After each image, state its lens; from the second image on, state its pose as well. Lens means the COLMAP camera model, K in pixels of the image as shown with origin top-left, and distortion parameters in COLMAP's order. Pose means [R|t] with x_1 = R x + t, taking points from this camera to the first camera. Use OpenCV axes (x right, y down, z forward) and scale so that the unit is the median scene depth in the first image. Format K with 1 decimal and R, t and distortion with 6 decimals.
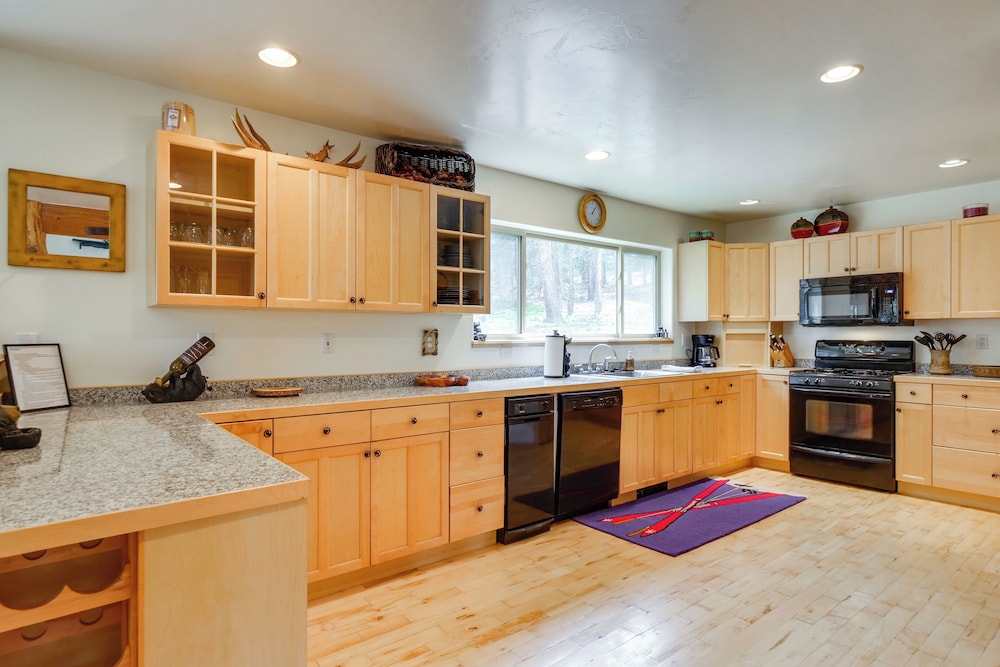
lens RADIAL K [[563.5, 0, 500.0], [0, 563.5, 333.5], [0, 0, 1]] dist [0.016241, -0.001069]
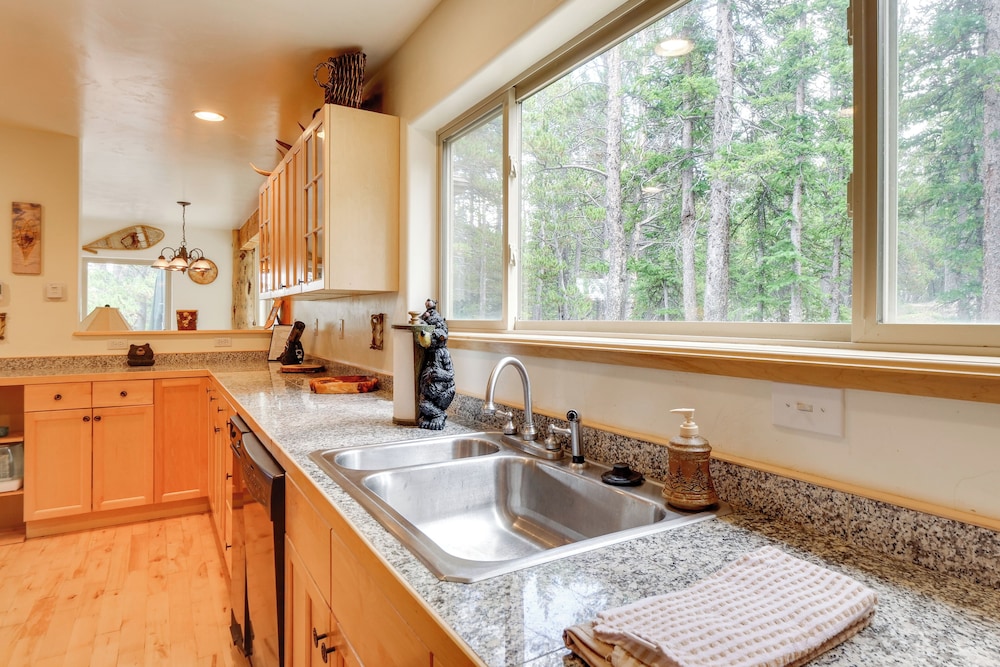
lens RADIAL K [[563.5, 0, 500.0], [0, 563.5, 333.5], [0, 0, 1]] dist [0.016241, -0.001069]
pose [[-0.126991, 0.024683, -0.991597, 0.859048], [-0.000074, 0.999690, 0.024894, -0.002420], [0.991904, 0.003234, -0.126950, 1.837363]]
